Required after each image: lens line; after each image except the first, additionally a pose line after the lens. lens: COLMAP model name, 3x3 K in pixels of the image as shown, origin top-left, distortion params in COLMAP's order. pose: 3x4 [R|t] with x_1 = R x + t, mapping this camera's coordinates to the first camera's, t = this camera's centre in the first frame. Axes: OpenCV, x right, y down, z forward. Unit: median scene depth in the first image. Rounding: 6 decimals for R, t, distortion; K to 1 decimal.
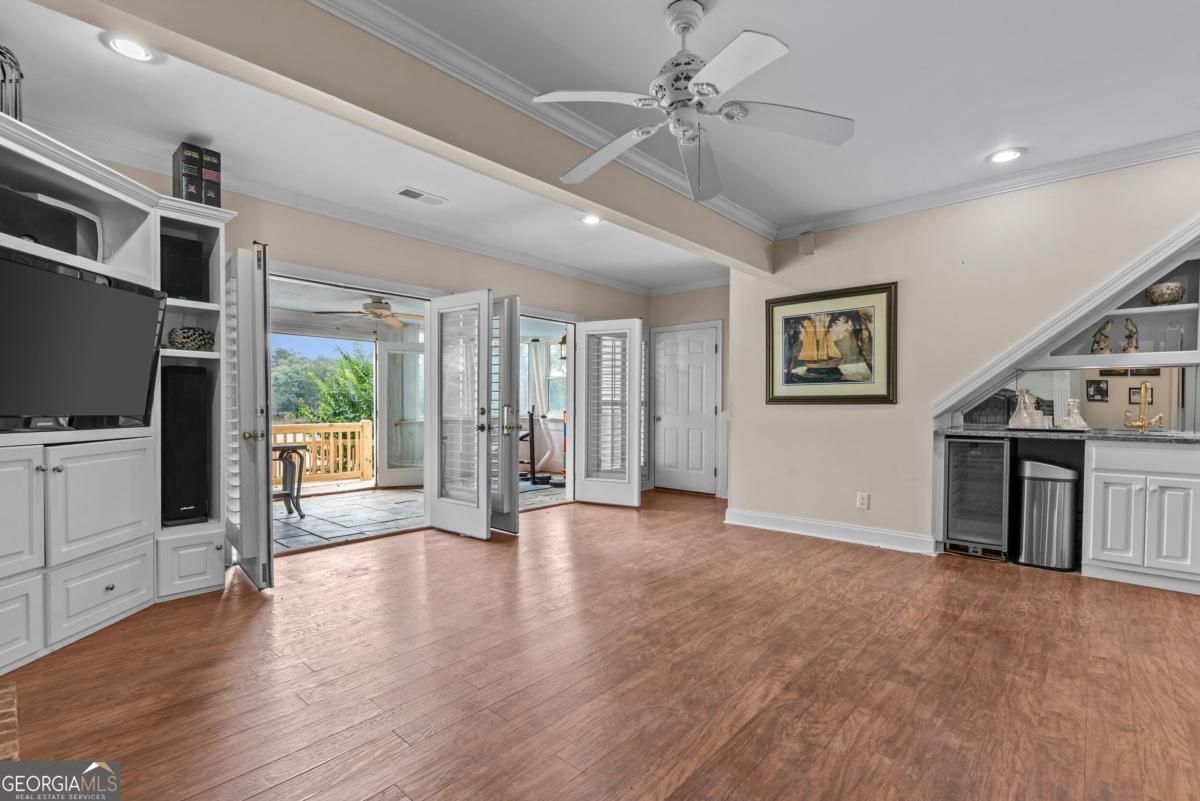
lens RADIAL K [[537.3, 0, 596.5], [0, 537.3, 413.7], [0, 0, 1]] dist [0.004217, -0.000949]
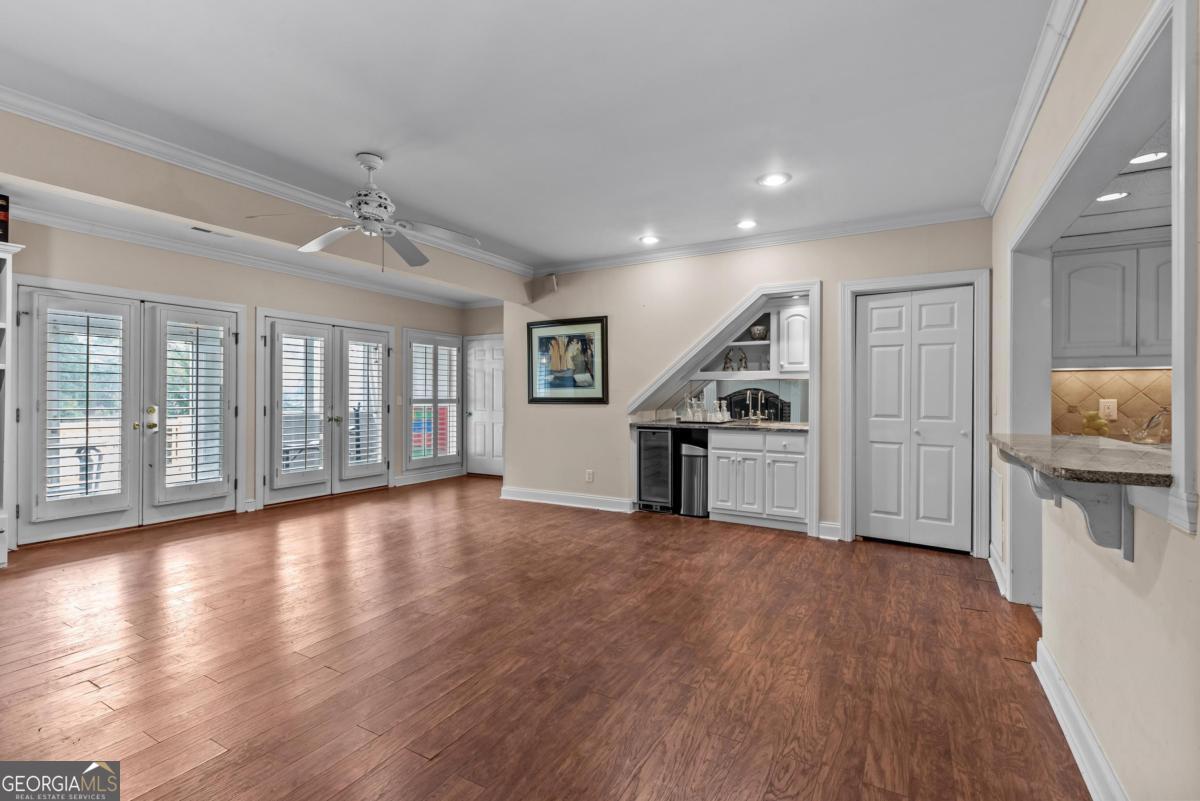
lens RADIAL K [[537.3, 0, 608.6], [0, 537.3, 395.0], [0, 0, 1]] dist [0.004217, -0.000949]
pose [[0.976178, 0.001857, 0.216963, 0.267679], [0.002264, 0.999822, -0.018745, -0.015862], [-0.216960, 0.018790, 0.976000, -0.351504]]
